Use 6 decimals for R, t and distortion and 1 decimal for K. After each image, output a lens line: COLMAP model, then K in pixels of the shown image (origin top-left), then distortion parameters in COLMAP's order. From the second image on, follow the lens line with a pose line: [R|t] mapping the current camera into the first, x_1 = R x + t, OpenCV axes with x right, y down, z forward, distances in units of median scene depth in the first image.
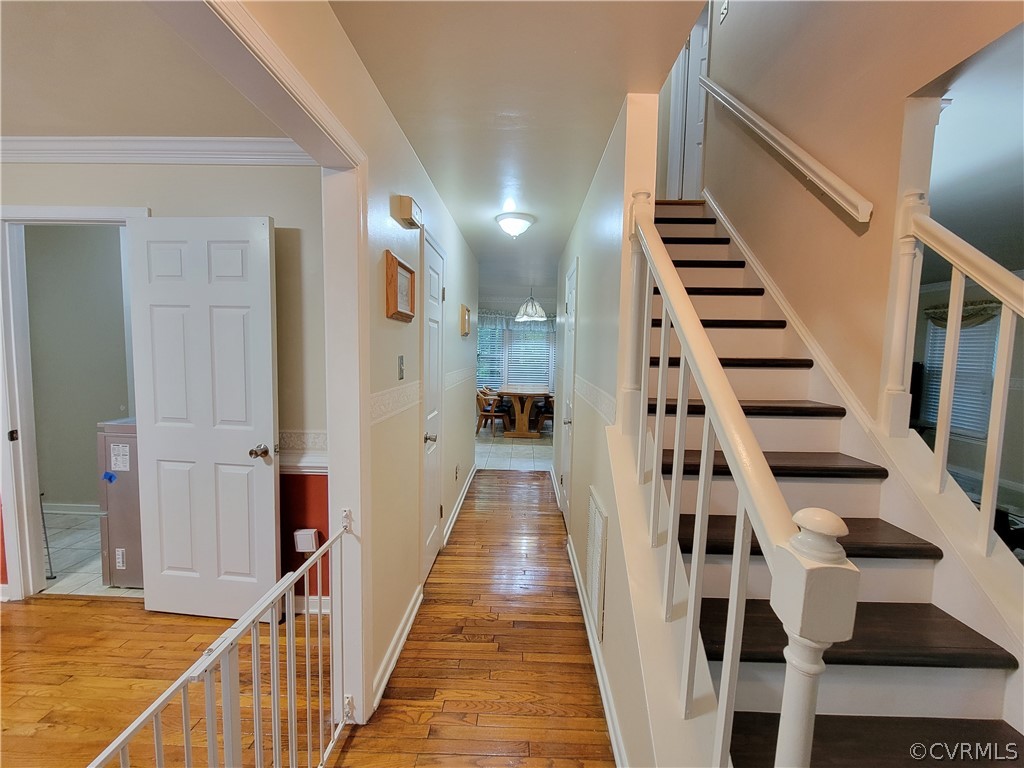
lens RADIAL K [[416.6, 0, 515.0], [0, 416.6, 382.1], [0, 0, 1]] dist [0.002035, -0.002079]
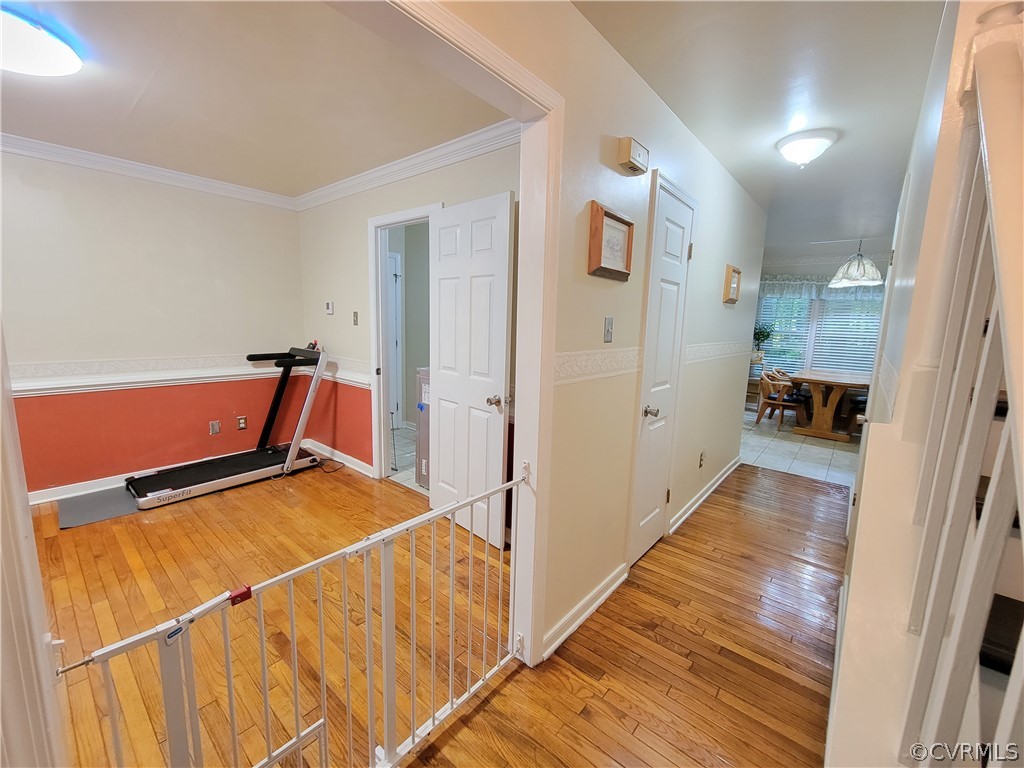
lens RADIAL K [[416.6, 0, 518.8], [0, 416.6, 381.8], [0, 0, 1]] dist [0.002035, -0.002079]
pose [[0.781488, 0.094098, -0.616783, 0.149155], [-0.062732, 0.995403, 0.072377, 0.024984], [0.620758, -0.017870, 0.783799, 0.132254]]
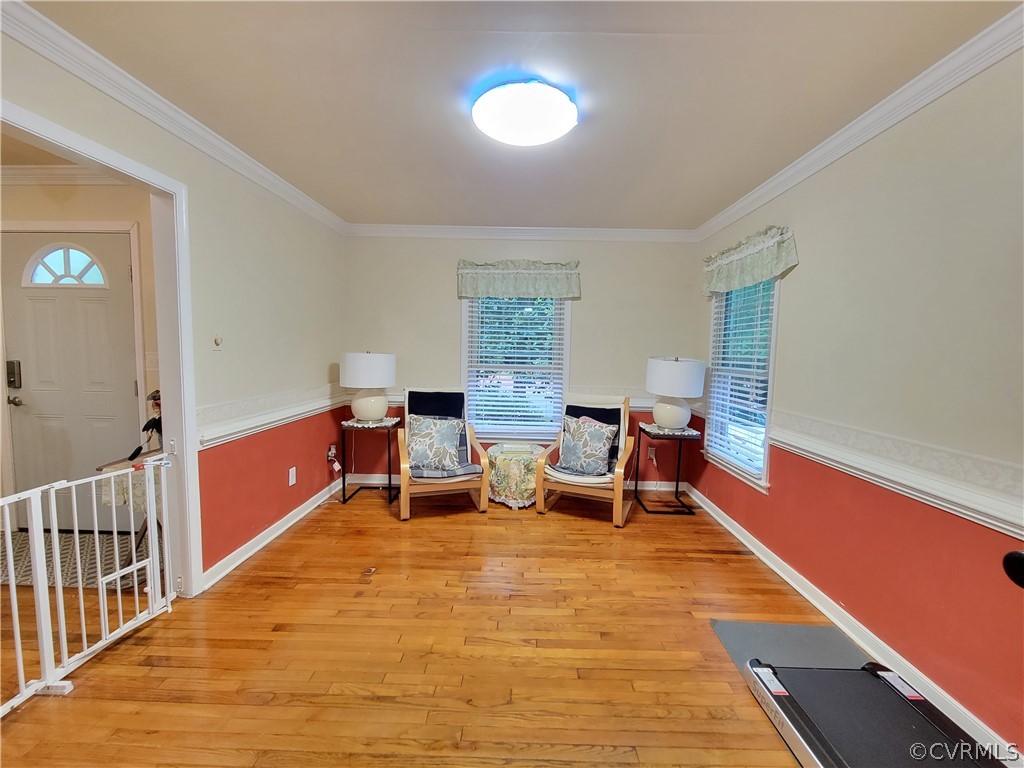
lens RADIAL K [[416.6, 0, 517.6], [0, 416.6, 383.3], [0, 0, 1]] dist [0.002035, -0.002079]
pose [[-0.999219, -0.038425, -0.009166, -1.142192], [-0.039393, 0.986586, 0.158420, -0.063076], [0.002955, 0.158657, -0.987329, 1.140464]]
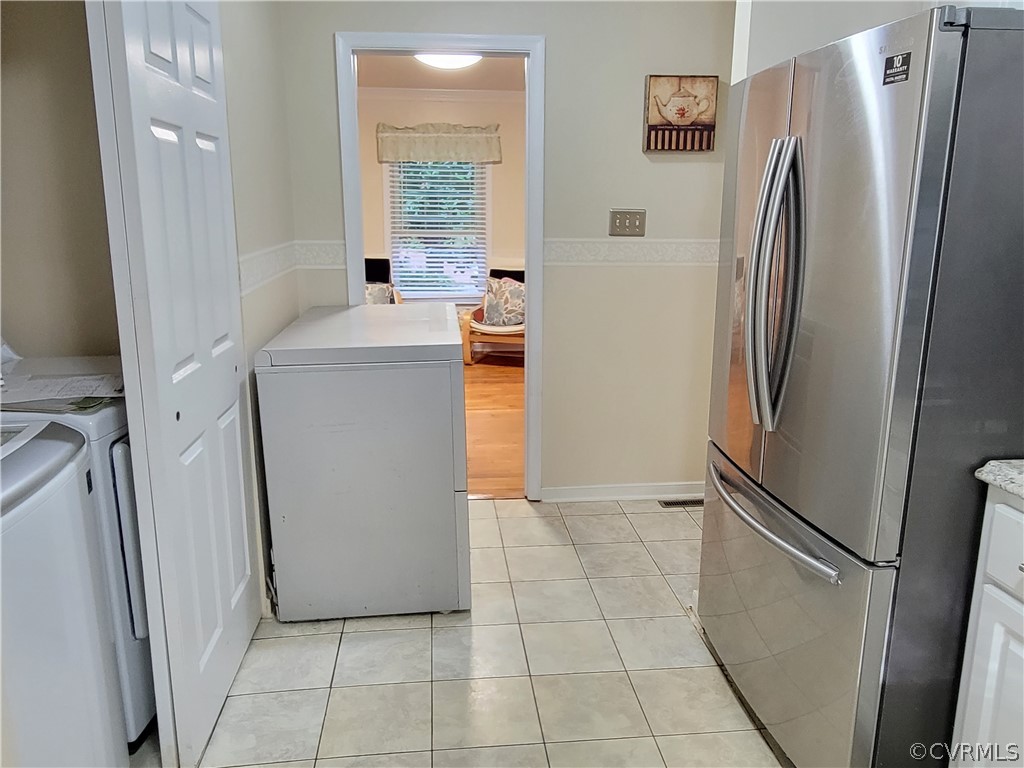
lens RADIAL K [[766.0, 0, 514.0], [0, 766.0, 384.8], [0, 0, 1]] dist [0.008549, 0.001483]
pose [[-0.991412, 0.002498, -0.130751, -1.026471], [-0.037156, 0.953233, 0.299944, -0.236777], [0.125385, 0.302227, -0.944954, 2.837500]]
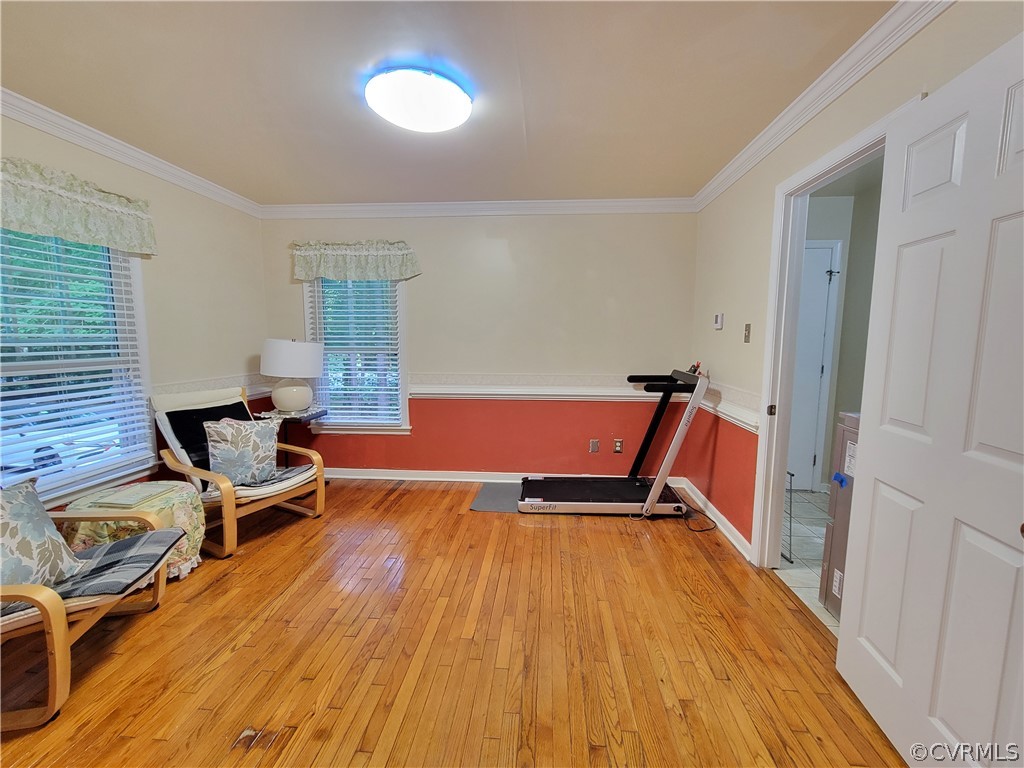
lens RADIAL K [[416.6, 0, 517.7], [0, 416.6, 381.9], [0, 0, 1]] dist [0.002035, -0.002079]
pose [[-0.057019, 0.088837, -0.994413, -0.169491], [-0.082429, 0.992214, 0.093367, 0.015839], [0.994964, 0.087292, -0.049253, 0.455458]]
